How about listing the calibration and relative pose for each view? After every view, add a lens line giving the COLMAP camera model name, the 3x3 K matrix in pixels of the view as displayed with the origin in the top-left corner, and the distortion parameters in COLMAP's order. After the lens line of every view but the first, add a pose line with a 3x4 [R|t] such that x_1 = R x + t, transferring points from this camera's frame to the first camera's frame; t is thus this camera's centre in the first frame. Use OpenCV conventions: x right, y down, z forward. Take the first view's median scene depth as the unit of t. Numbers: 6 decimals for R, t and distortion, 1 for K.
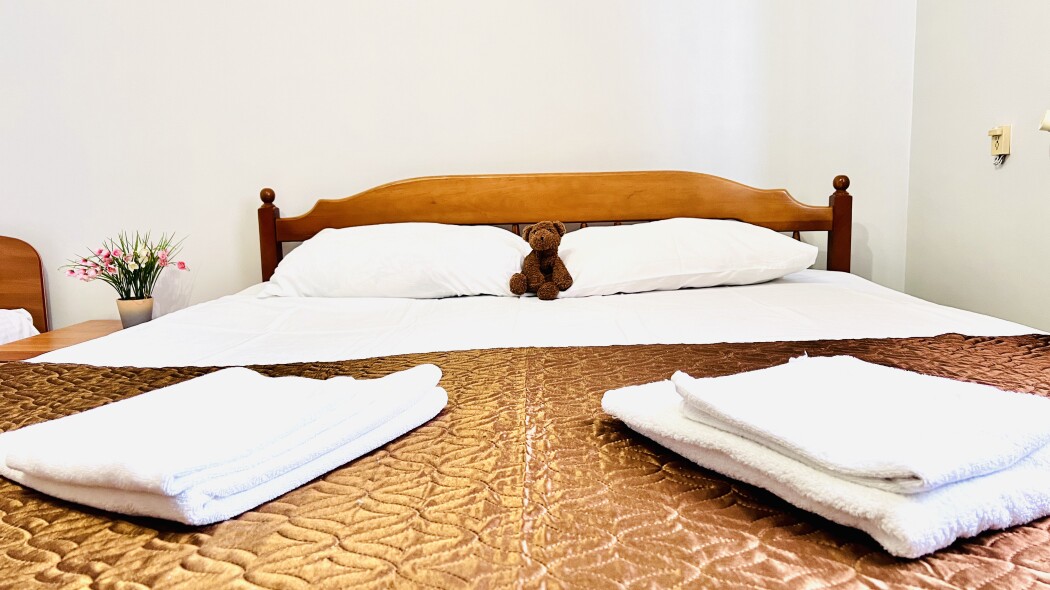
lens RADIAL K [[781.7, 0, 525.0], [0, 781.7, 295.0], [0, 0, 1]] dist [0.050410, -0.066535]
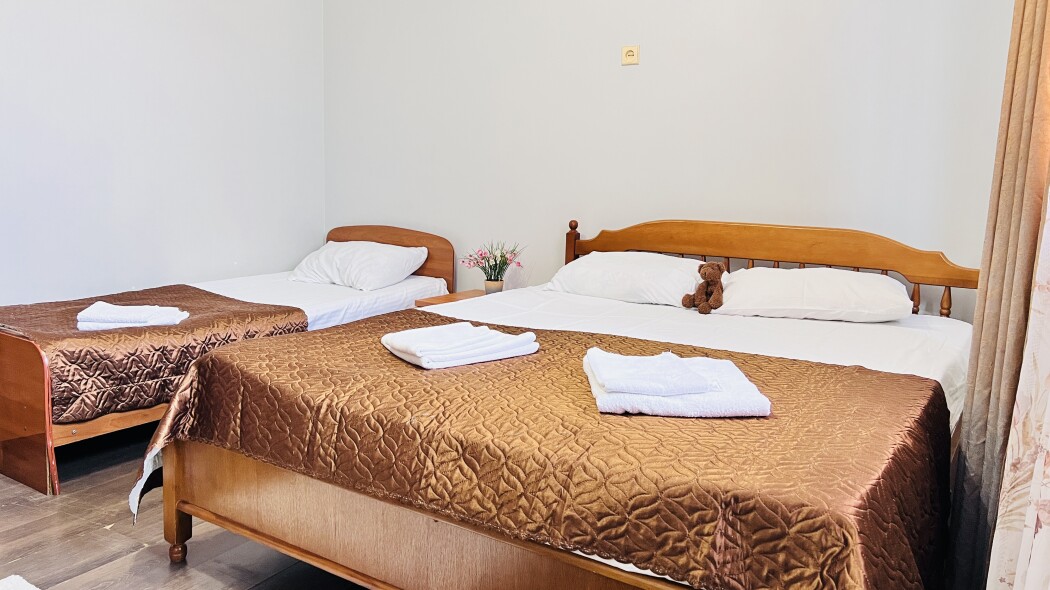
lens RADIAL K [[781.7, 0, 525.0], [0, 781.7, 295.0], [0, 0, 1]] dist [0.050410, -0.066535]
pose [[0.856507, 0.122495, -0.501390, 0.413770], [-0.113398, 0.992354, 0.048728, -0.054427], [0.503525, 0.015121, 0.863848, -0.424299]]
